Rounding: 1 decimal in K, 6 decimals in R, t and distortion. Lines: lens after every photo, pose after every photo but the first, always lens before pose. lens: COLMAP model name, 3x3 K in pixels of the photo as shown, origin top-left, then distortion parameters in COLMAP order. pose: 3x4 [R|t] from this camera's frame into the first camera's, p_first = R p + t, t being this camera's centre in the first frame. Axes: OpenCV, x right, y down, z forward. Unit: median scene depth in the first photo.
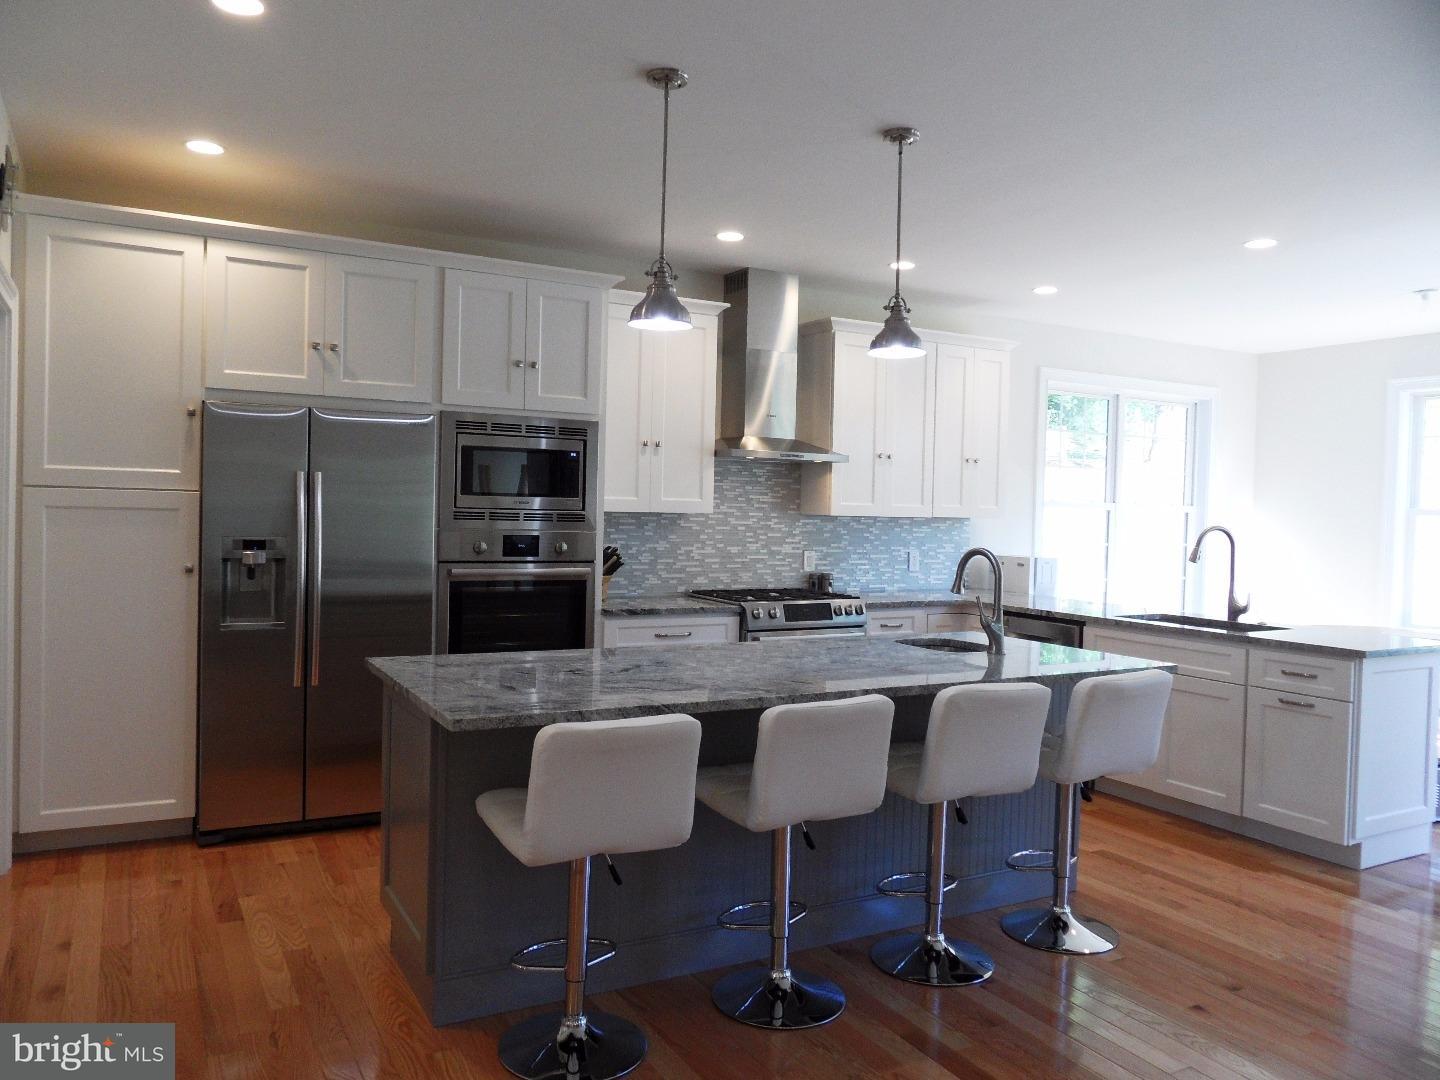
lens RADIAL K [[1051.7, 0, 721.1], [0, 1051.7, 540.4], [0, 0, 1]] dist [-0.010906, 0.006994]
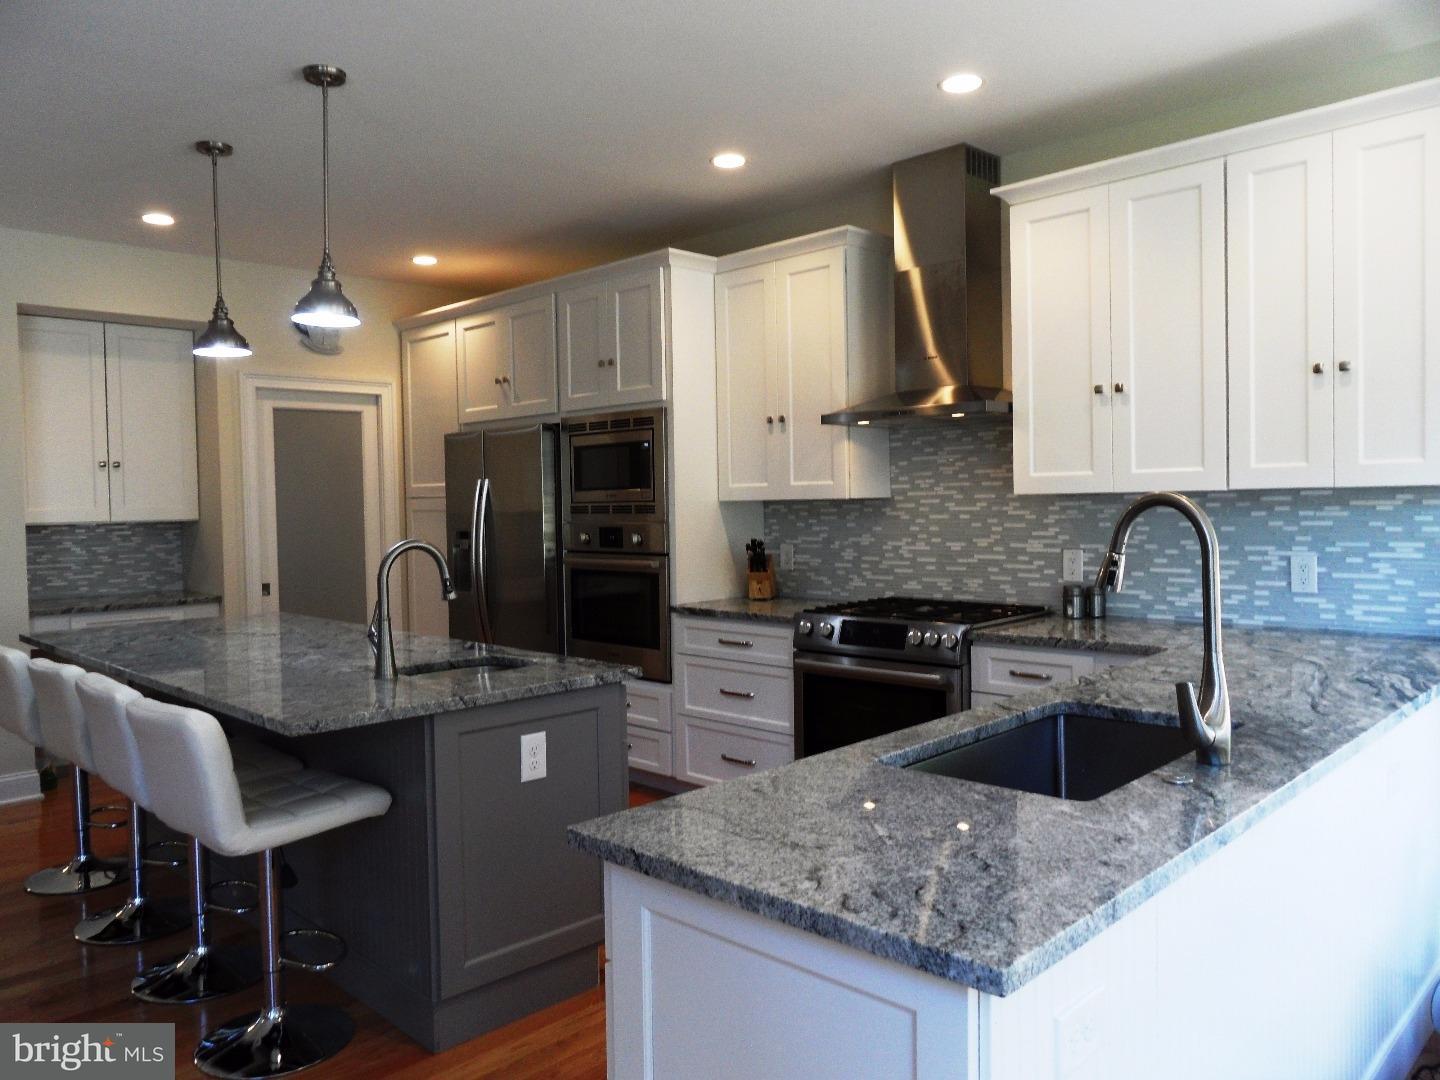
lens RADIAL K [[1051.7, 0, 722.6], [0, 1051.7, 534.8], [0, 0, 1]] dist [-0.010906, 0.006994]
pose [[0.287344, 0.005956, -0.957809, 0.662960], [0.001768, 0.999976, 0.006749, -0.004166], [0.957826, -0.003632, 0.287326, 0.641125]]
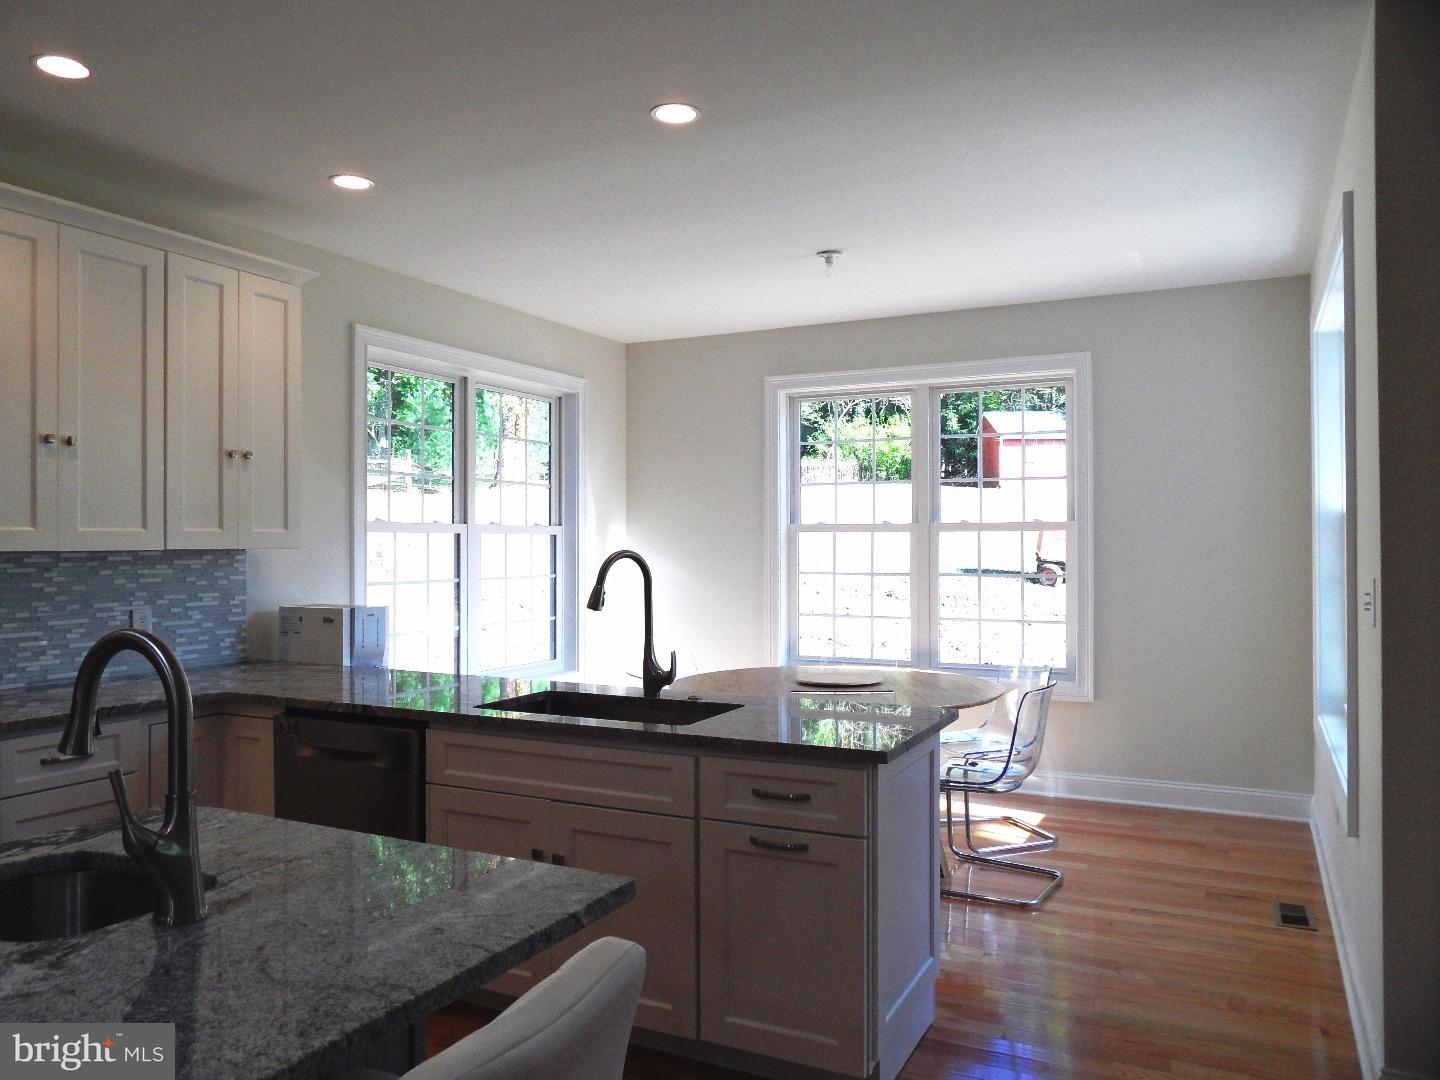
lens RADIAL K [[1051.7, 0, 721.1], [0, 1051.7, 538.2], [0, 0, 1]] dist [-0.010906, 0.006994]
pose [[0.825174, -0.022550, 0.564429, 0.134163], [0.039857, 0.999037, -0.018356, -0.005949], [-0.563471, 0.037644, 0.825278, 0.369182]]
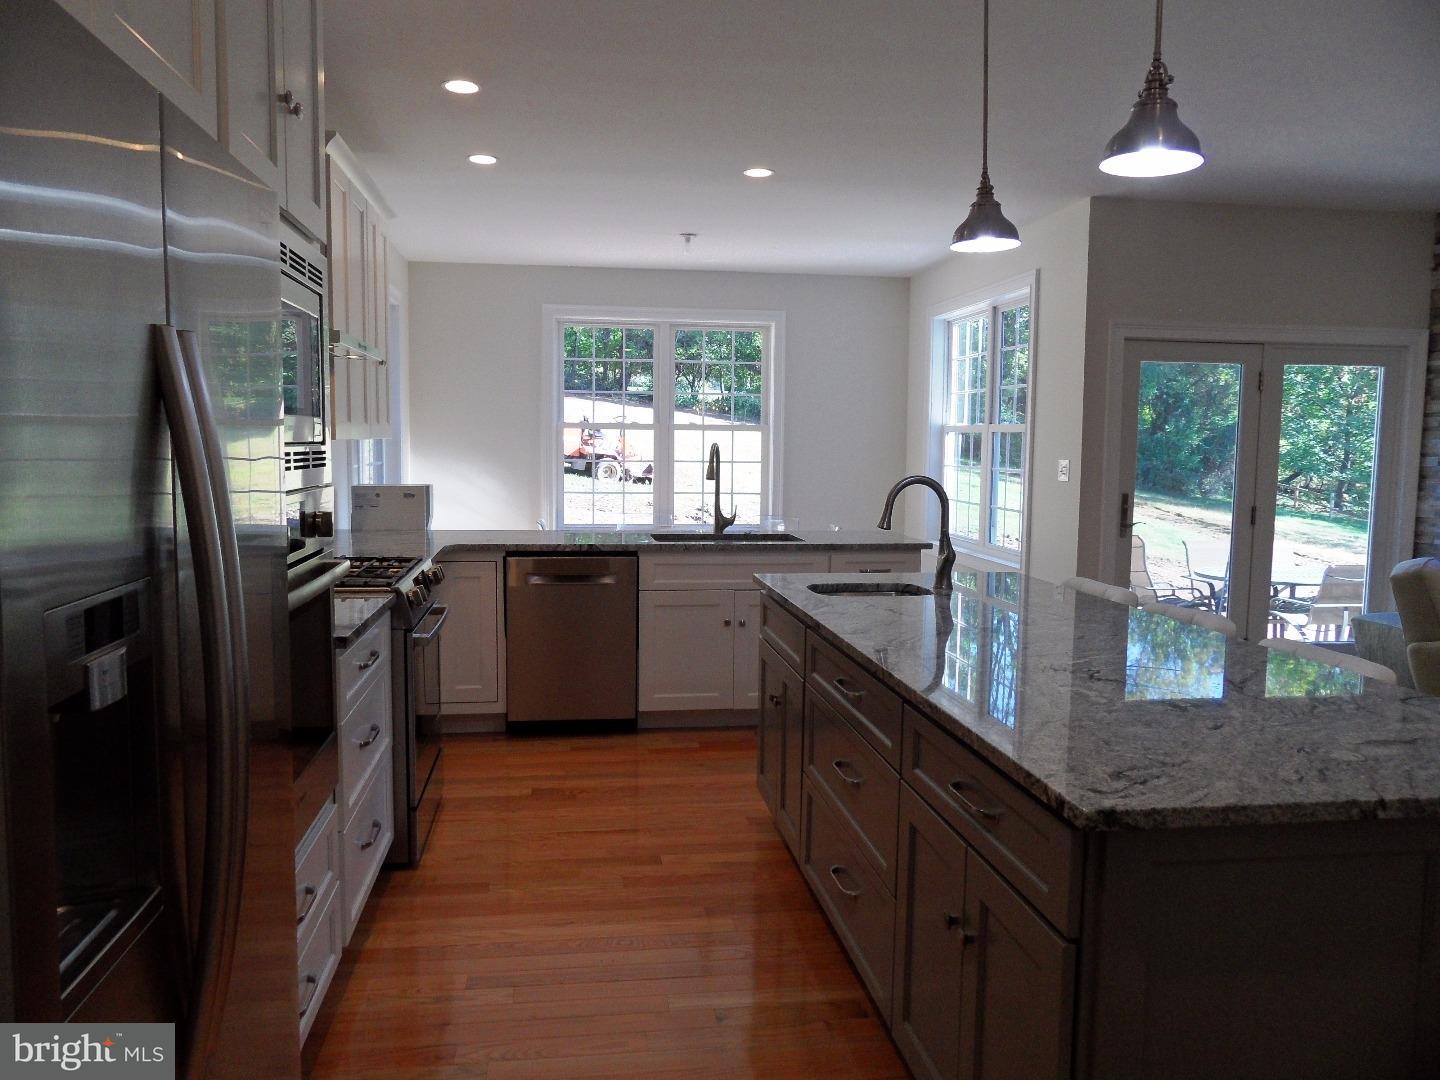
lens RADIAL K [[1051.7, 0, 717.4], [0, 1051.7, 539.7], [0, 0, 1]] dist [-0.010906, 0.006994]
pose [[0.348094, -0.108247, 0.931189, -0.417919], [0.027399, 0.994062, 0.105313, -0.023501], [-0.937059, -0.011145, 0.348993, 0.537773]]
